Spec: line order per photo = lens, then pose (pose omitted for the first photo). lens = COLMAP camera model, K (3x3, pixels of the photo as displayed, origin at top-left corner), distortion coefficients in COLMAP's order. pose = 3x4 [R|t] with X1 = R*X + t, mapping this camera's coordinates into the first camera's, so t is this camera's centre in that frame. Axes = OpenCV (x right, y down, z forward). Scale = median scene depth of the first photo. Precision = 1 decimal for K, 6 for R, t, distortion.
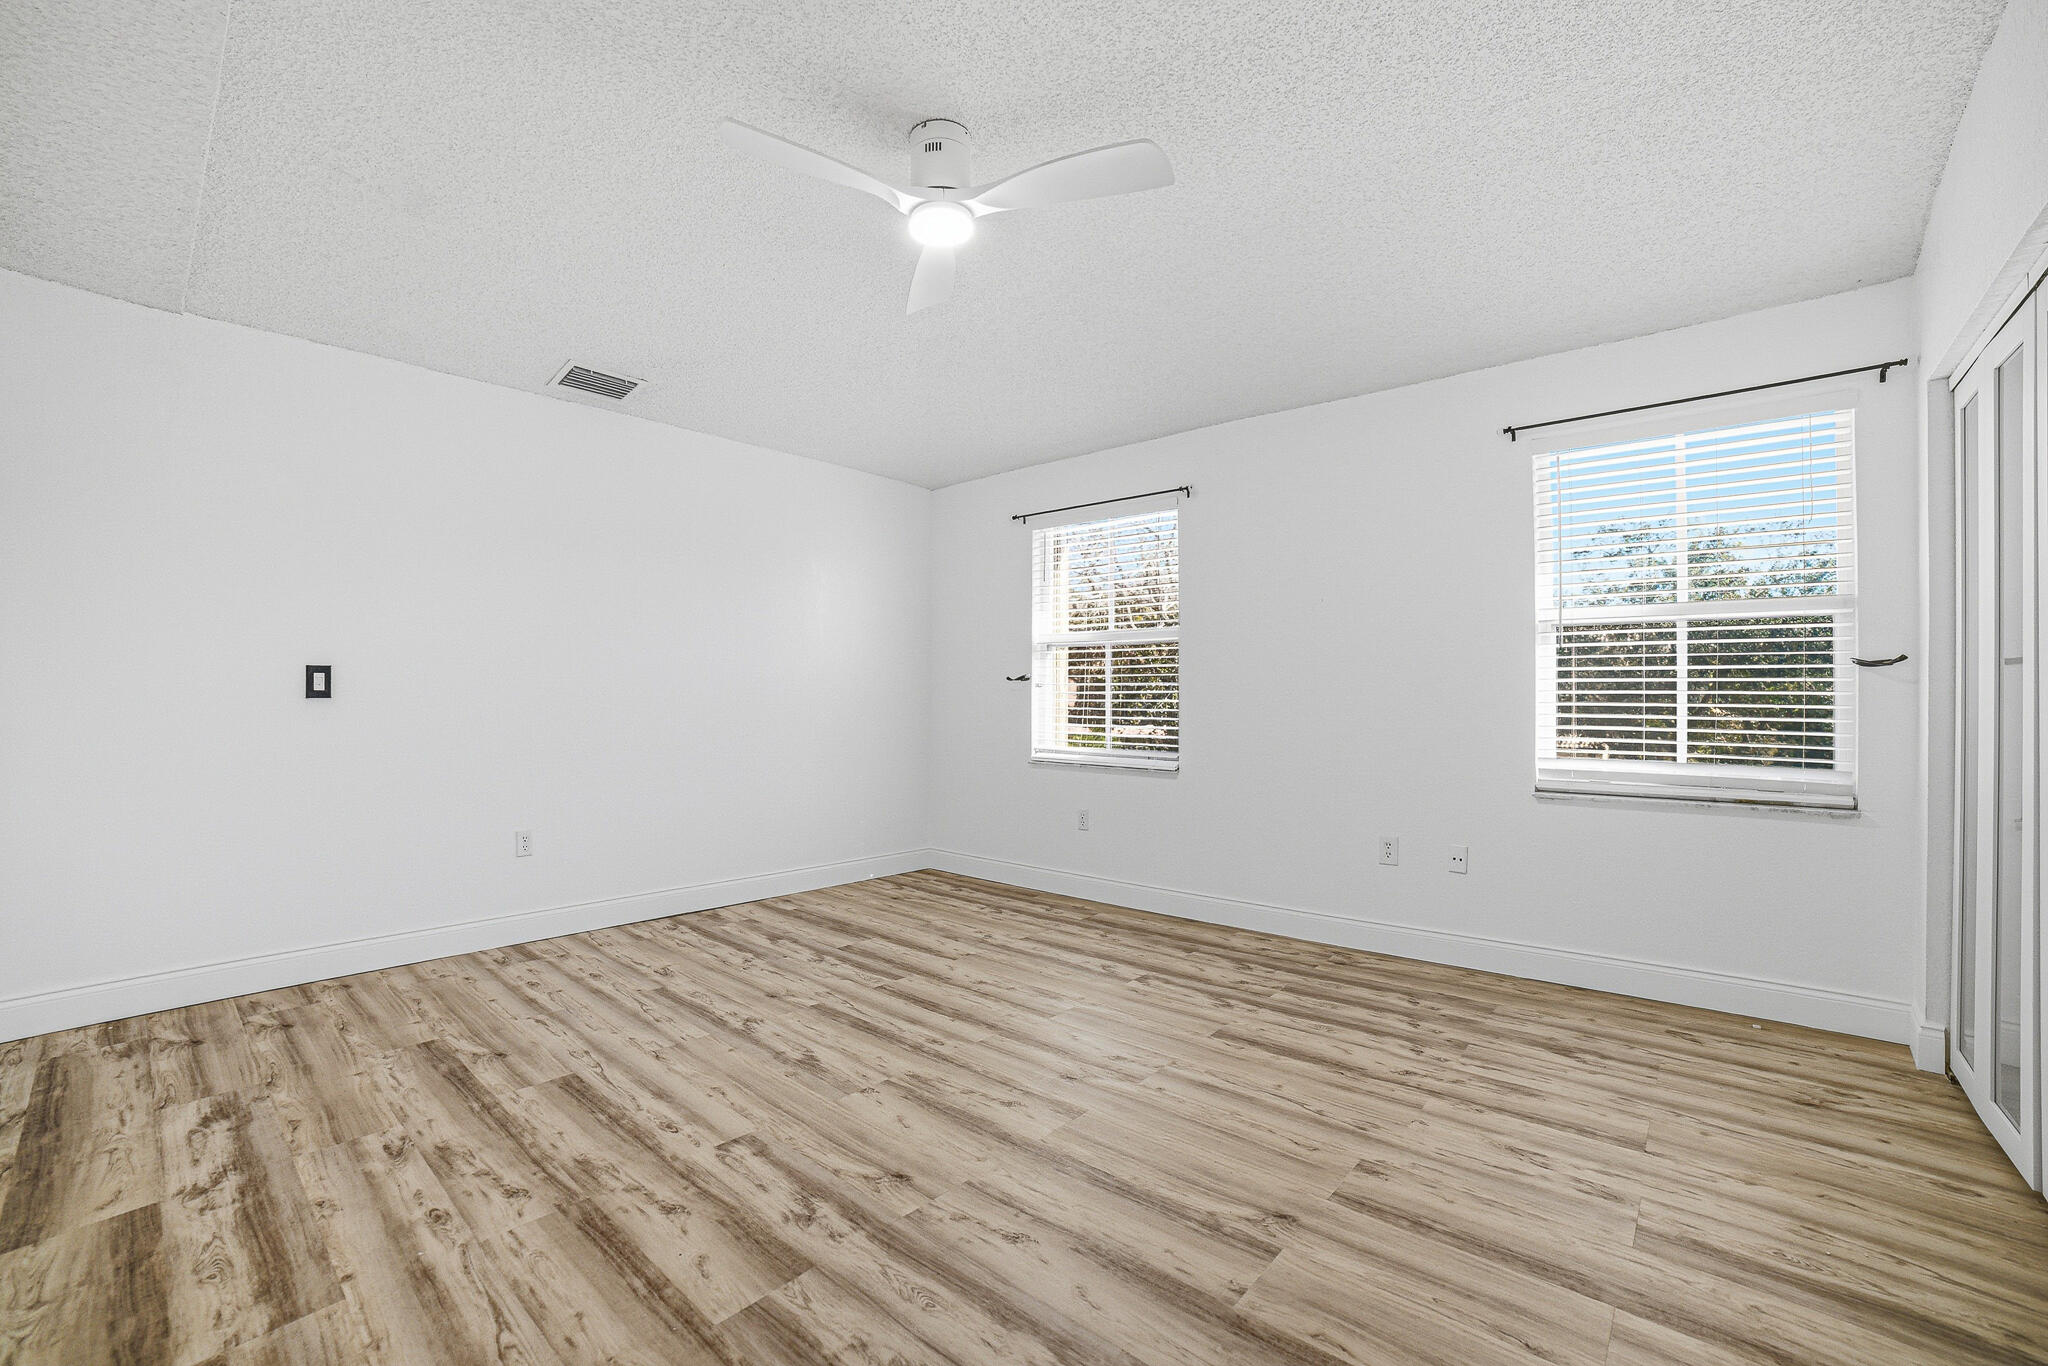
lens RADIAL K [[856.9, 0, 1028.2], [0, 856.9, 683.2], [0, 0, 1]] dist [-0.105655, 0.035159]
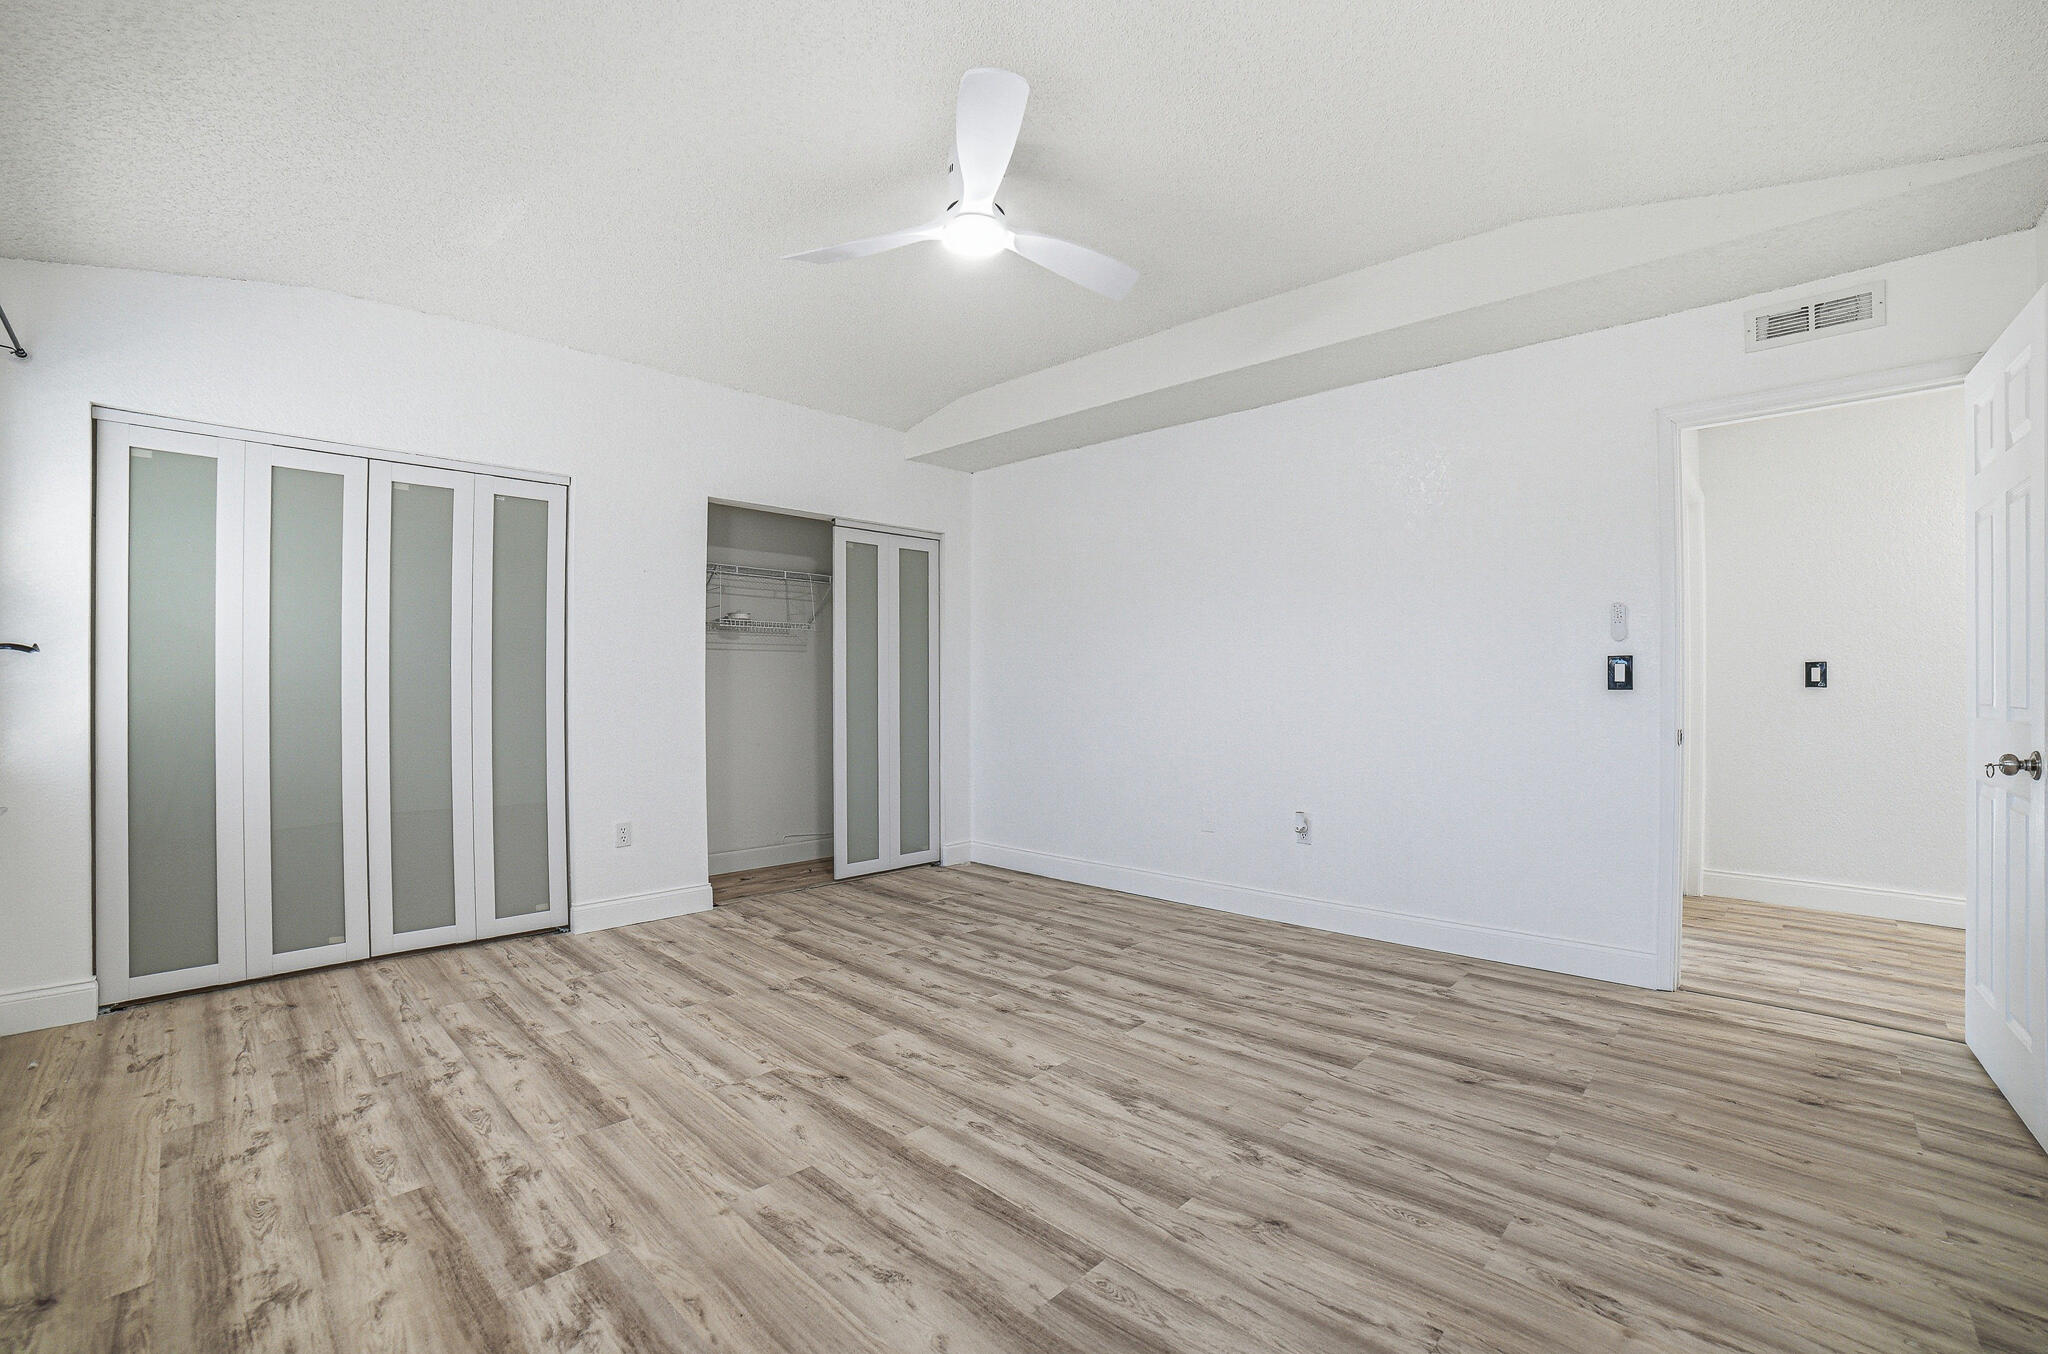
lens RADIAL K [[862.5, 0, 1024.0], [0, 862.5, 677.0], [0, 0, 1]] dist [-0.048313, 0.000090]
pose [[-0.998668, -0.000627, 0.051591, -0.210145], [-0.001669, 0.999795, -0.020159, 0.030126], [-0.051567, -0.020218, -0.998465, 1.969824]]
